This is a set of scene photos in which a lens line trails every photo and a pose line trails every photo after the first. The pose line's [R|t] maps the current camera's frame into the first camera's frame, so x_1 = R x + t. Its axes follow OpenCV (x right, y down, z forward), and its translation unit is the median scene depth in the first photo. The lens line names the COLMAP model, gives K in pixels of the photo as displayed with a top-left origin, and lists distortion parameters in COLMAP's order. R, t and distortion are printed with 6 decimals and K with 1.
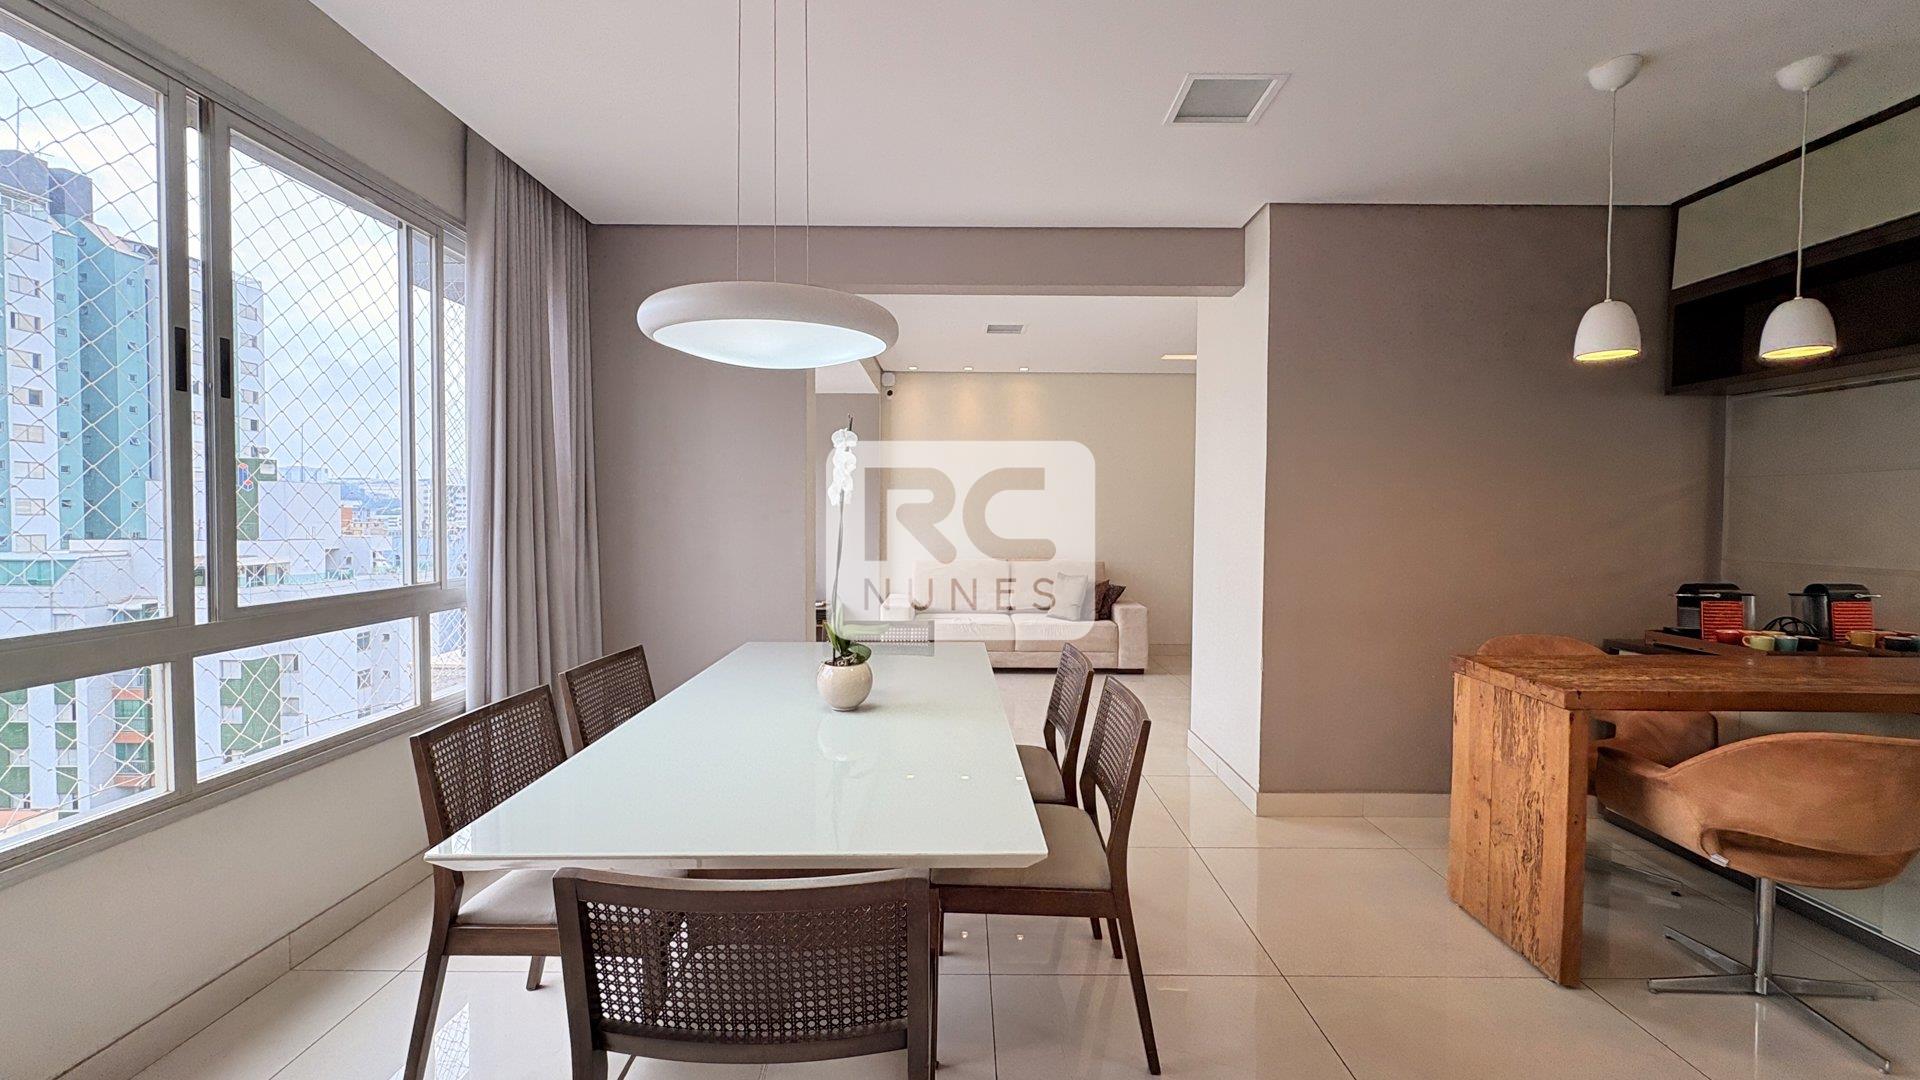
lens RADIAL K [[760.2, 0, 959.8], [0, 760.2, 536.8], [0, 0, 1]] dist [-0.001393, -0.000752]
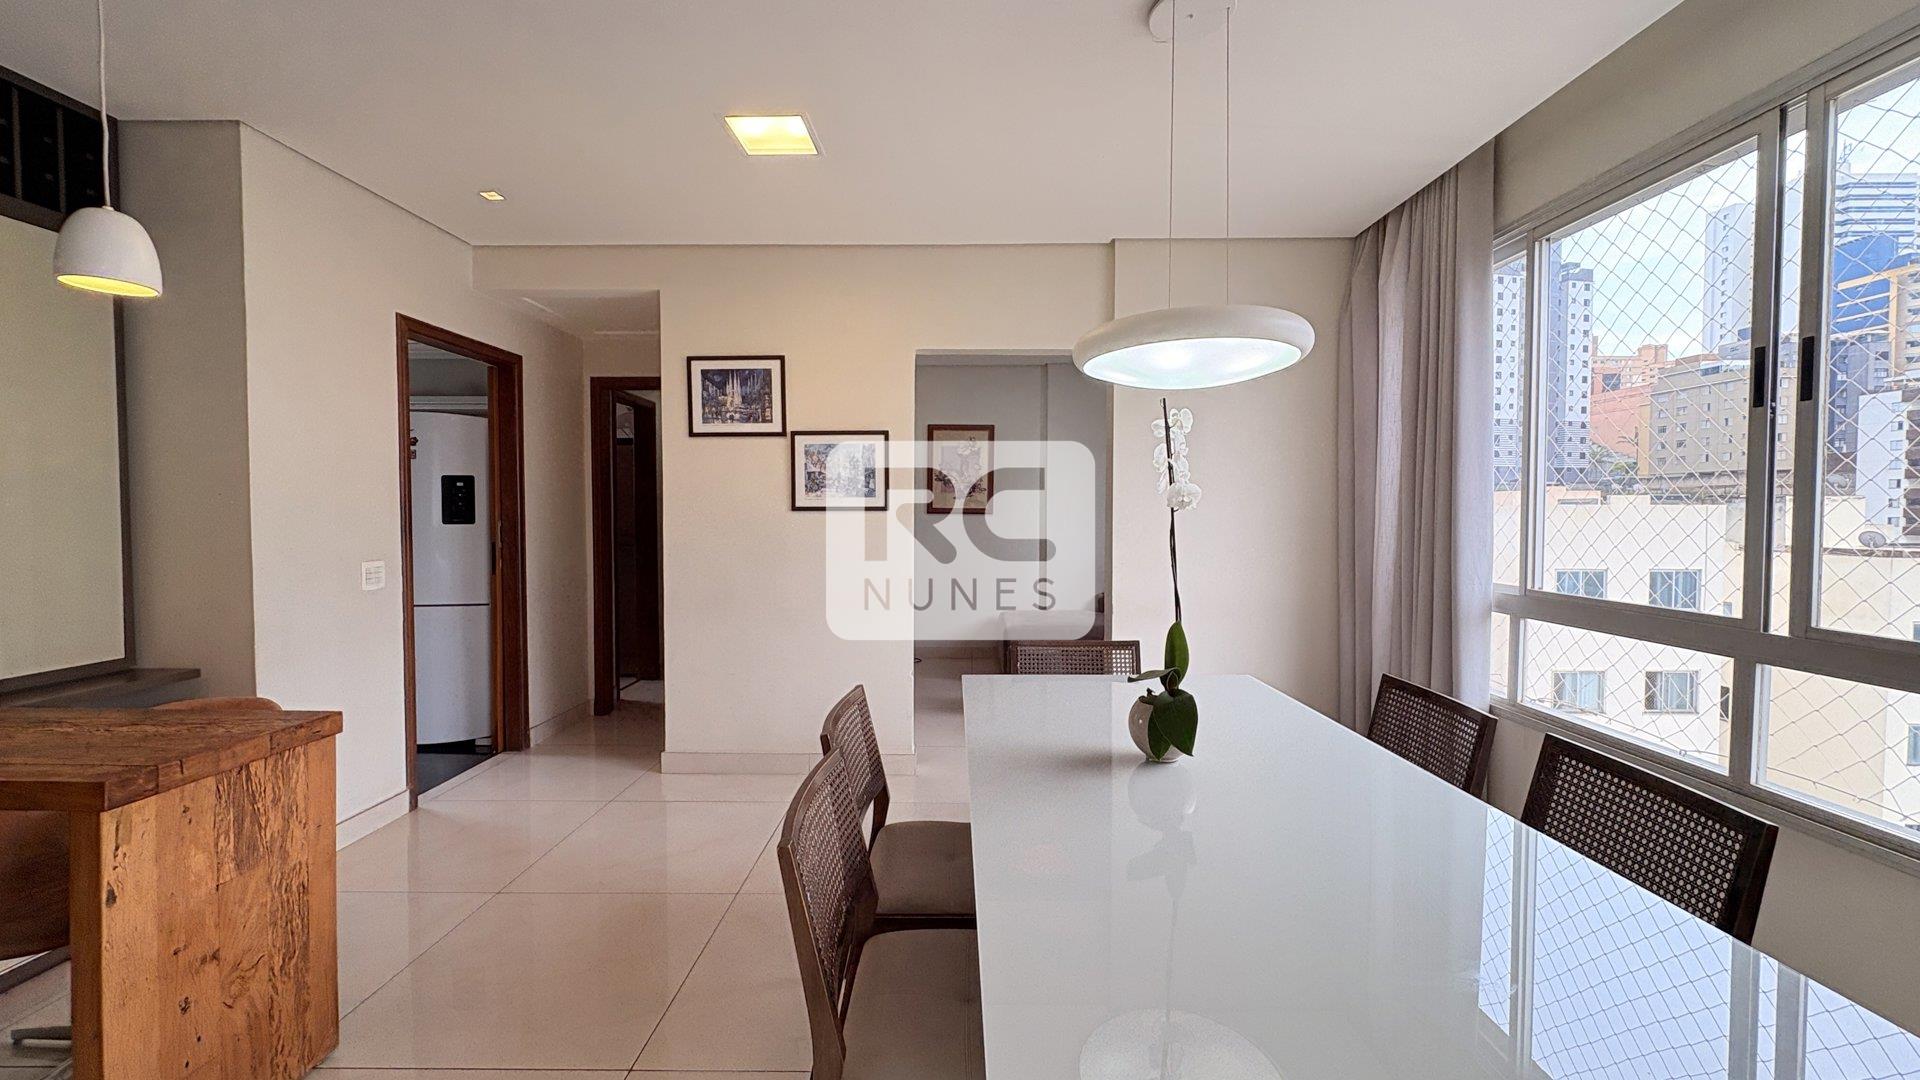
lens RADIAL K [[760.2, 0, 959.8], [0, 760.2, 536.8], [0, 0, 1]] dist [-0.001393, -0.000752]
pose [[-0.999890, -0.008301, 0.012272, 0.057643], [-0.007532, 0.998081, 0.061458, -0.057148], [-0.012759, 0.061359, -0.998034, 1.709685]]
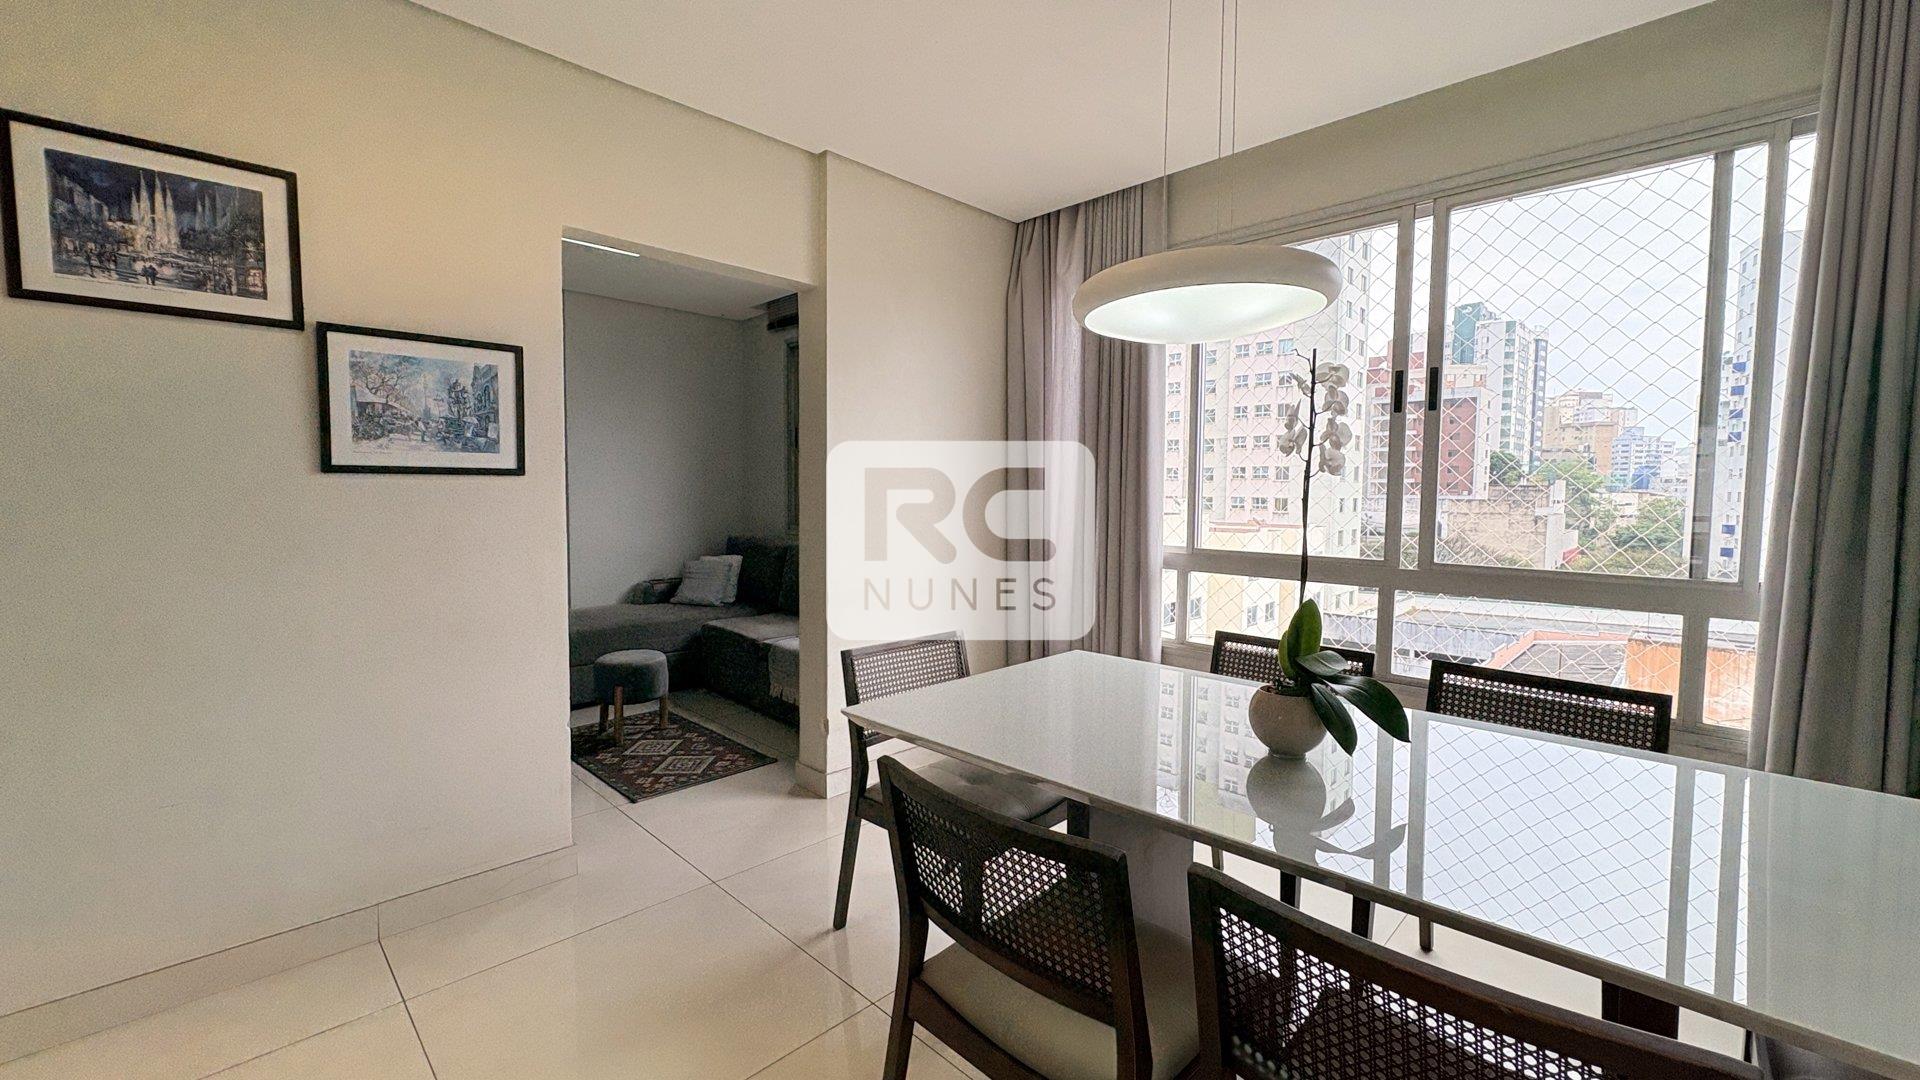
lens RADIAL K [[758.6, 0, 955.9], [0, 758.6, 528.4], [0, 0, 1]] dist [0.001296, -0.000154]
pose [[-0.706715, 0.022374, -0.707145, 0.552670], [-0.033715, 0.997299, 0.065249, -0.026492], [0.706695, 0.069954, -0.704052, 1.204316]]
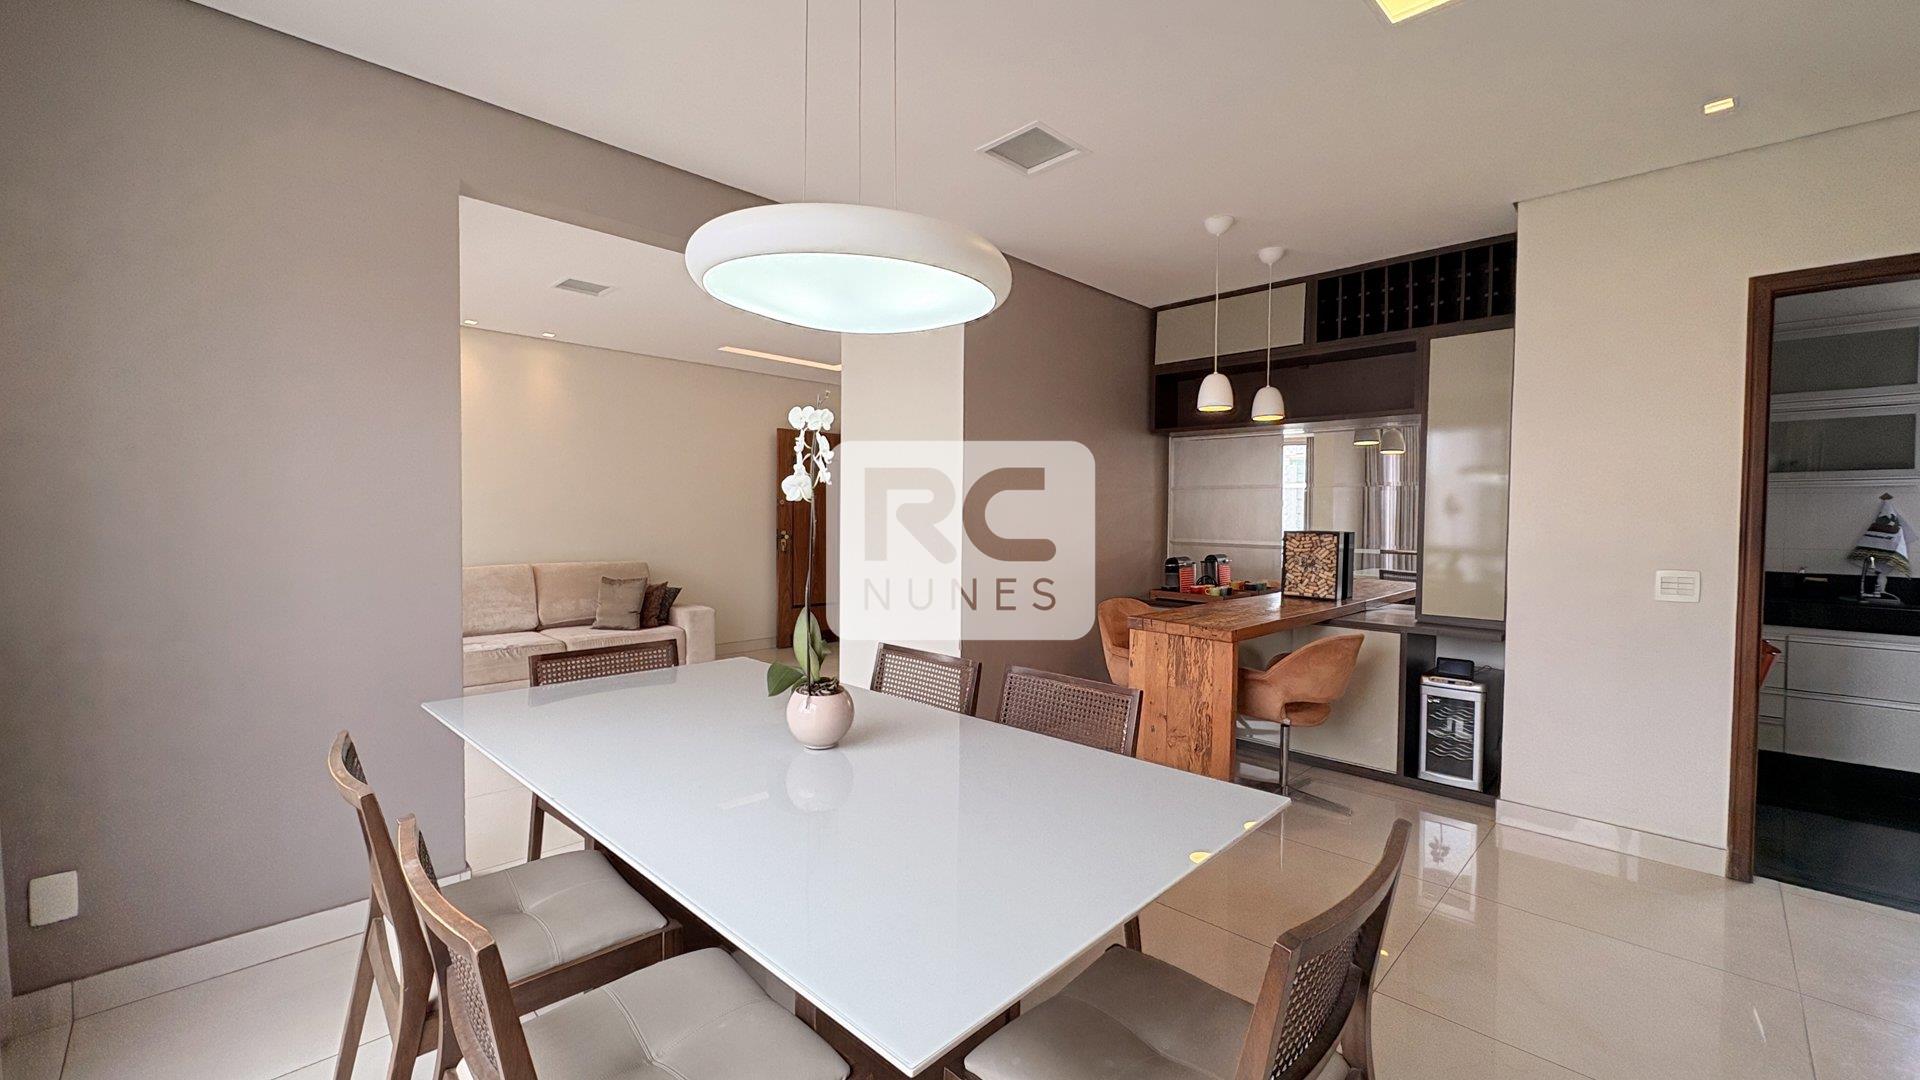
lens RADIAL K [[760.2, 0, 959.8], [0, 760.2, 536.8], [0, 0, 1]] dist [-0.001393, -0.000752]
pose [[0.704131, -0.021657, 0.709740, -0.597775], [0.016405, 0.999764, 0.014232, -0.012900], [-0.709881, 0.001622, 0.704320, 0.291844]]
